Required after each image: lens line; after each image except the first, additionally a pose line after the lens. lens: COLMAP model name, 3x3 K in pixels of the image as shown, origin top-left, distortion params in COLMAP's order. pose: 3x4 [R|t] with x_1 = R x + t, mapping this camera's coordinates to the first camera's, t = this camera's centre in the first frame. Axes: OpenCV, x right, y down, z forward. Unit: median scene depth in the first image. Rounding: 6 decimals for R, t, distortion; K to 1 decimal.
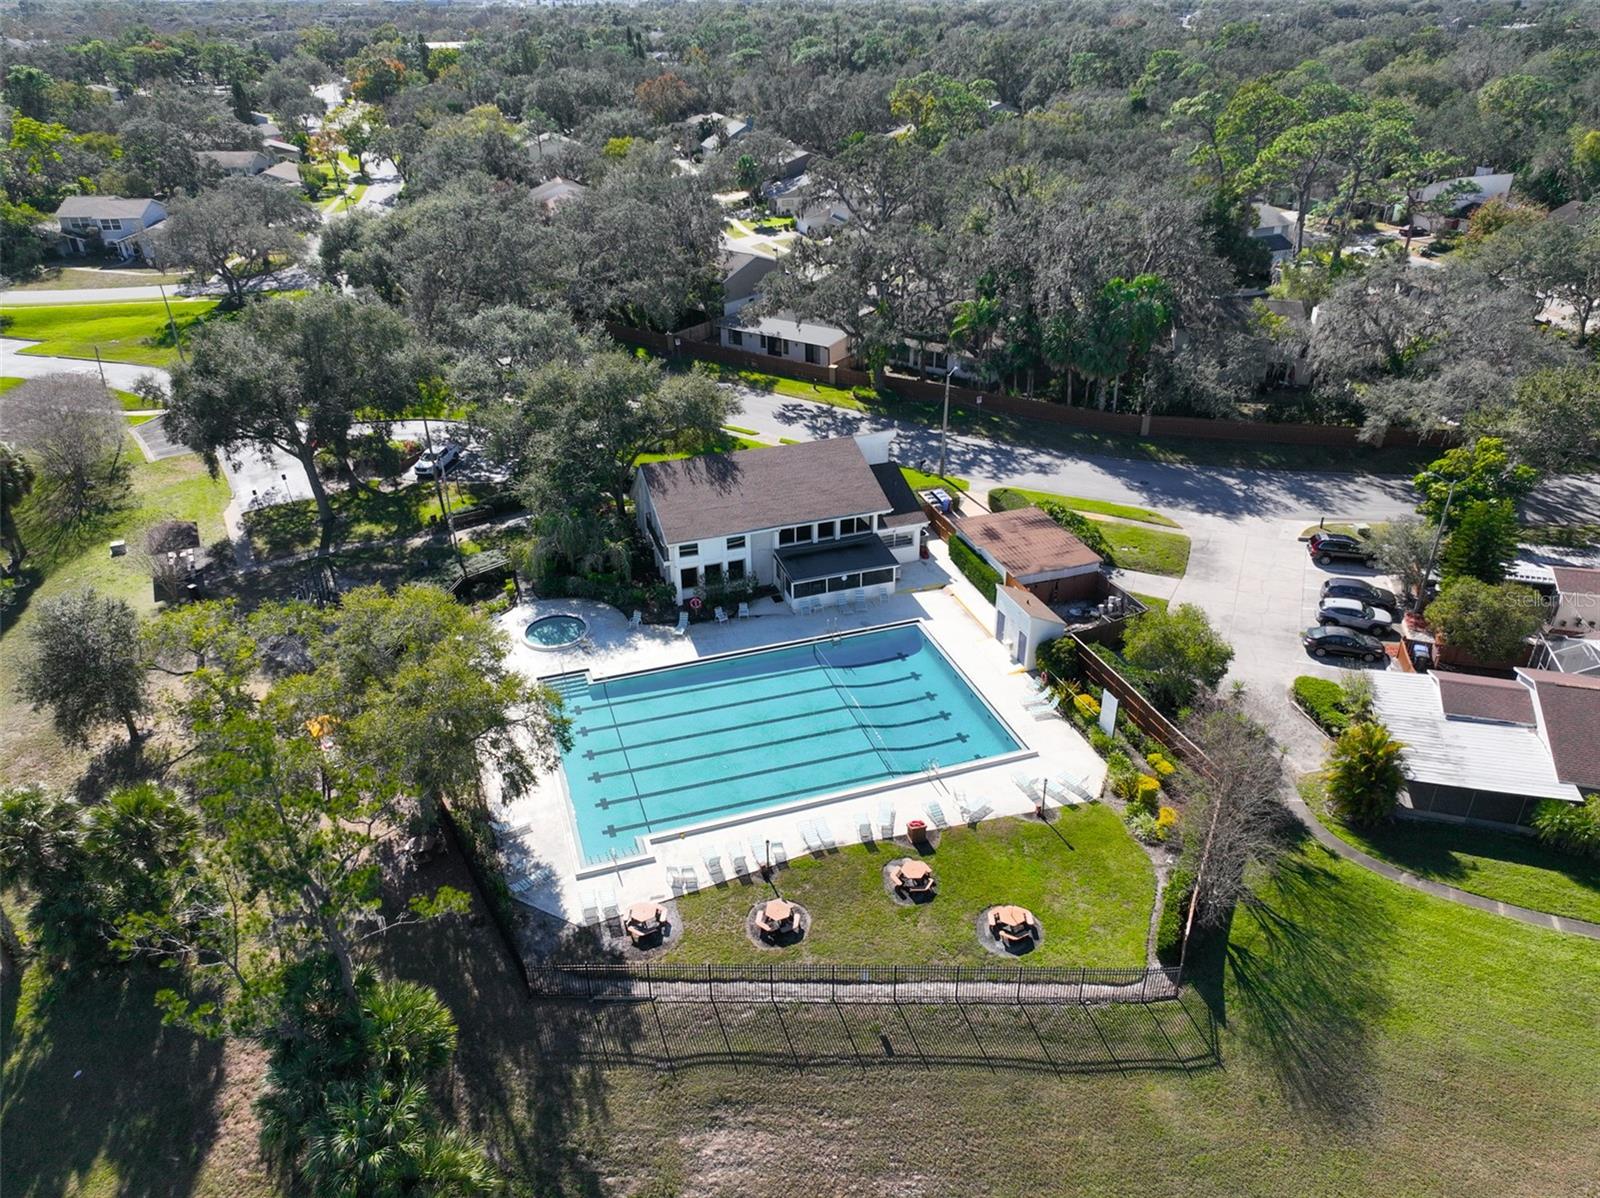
lens RADIAL K [[1118.7, 0, 811.1], [0, 1118.7, 600.2], [0, 0, 1]] dist [0.001960, 0.006241]
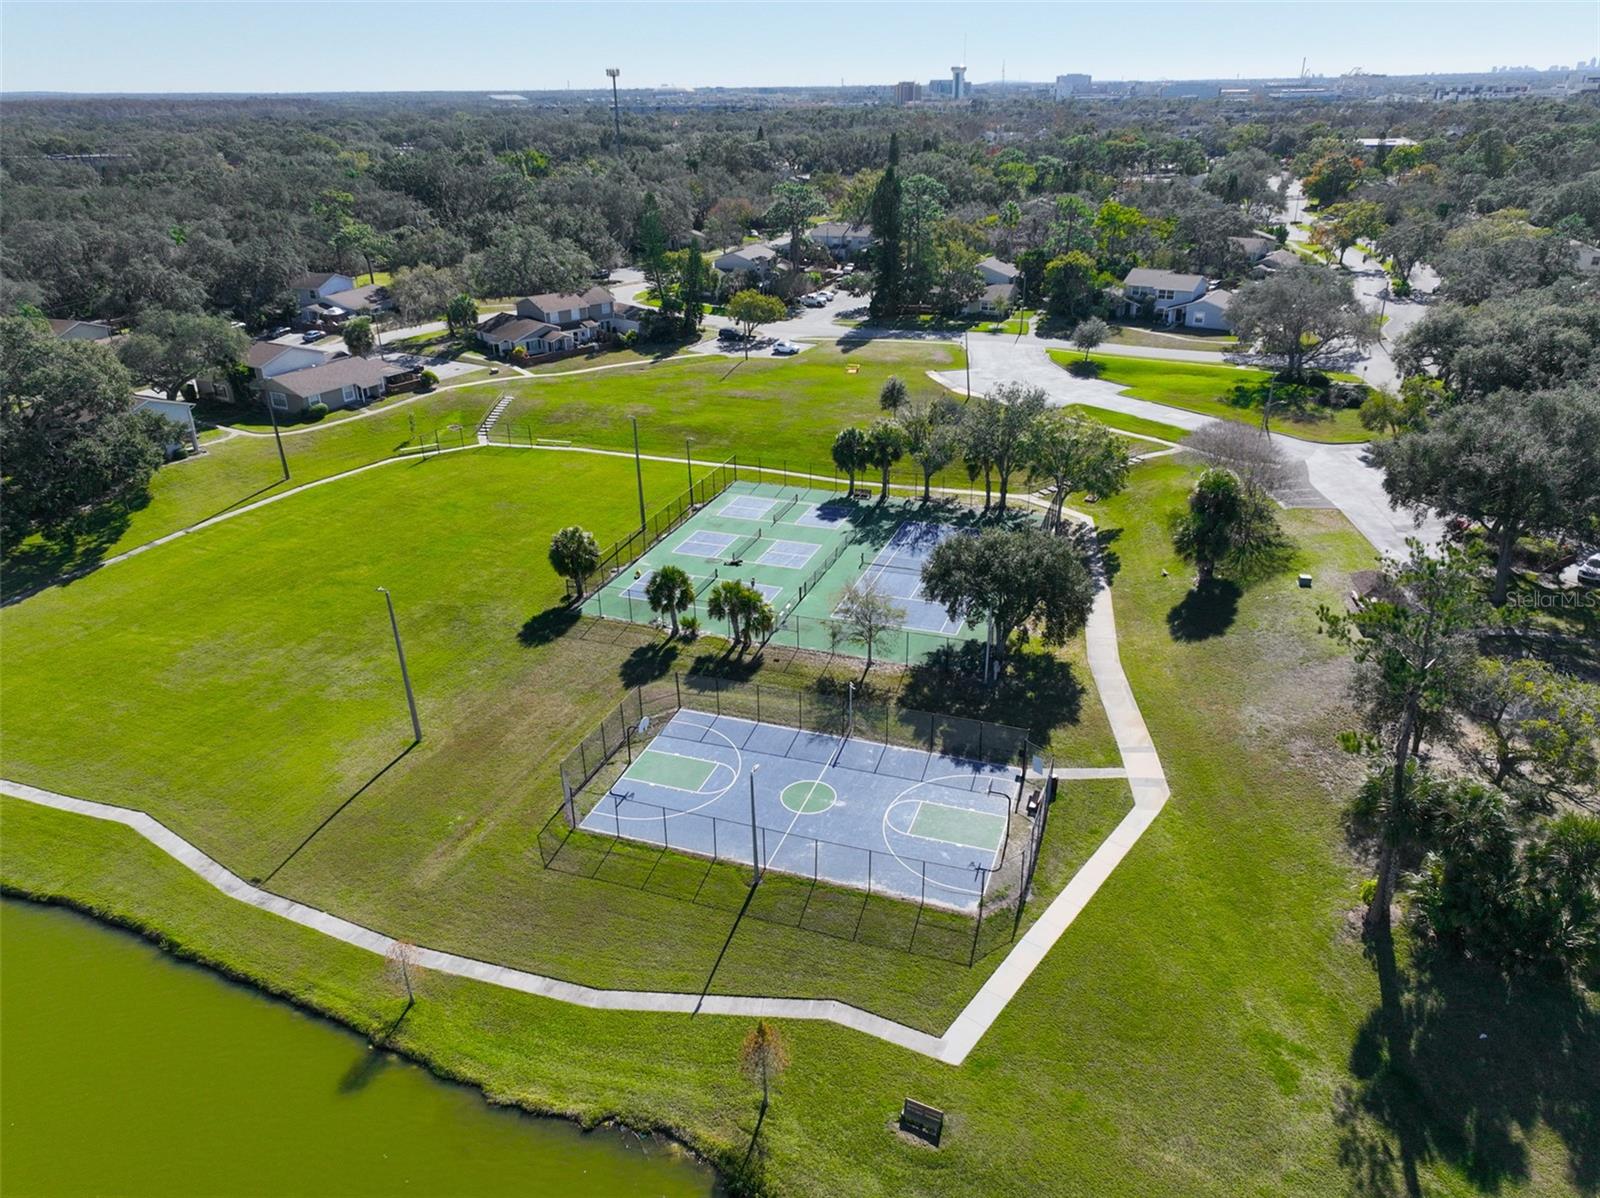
lens RADIAL K [[1118.7, 0, 811.1], [0, 1118.7, 600.2], [0, 0, 1]] dist [0.001960, 0.006241]
pose [[0.784889, 0.252795, -0.565725, -0.214689], [-0.290602, 0.956537, 0.024247, 0.054316], [0.547266, 0.145370, 0.824237, -0.128303]]
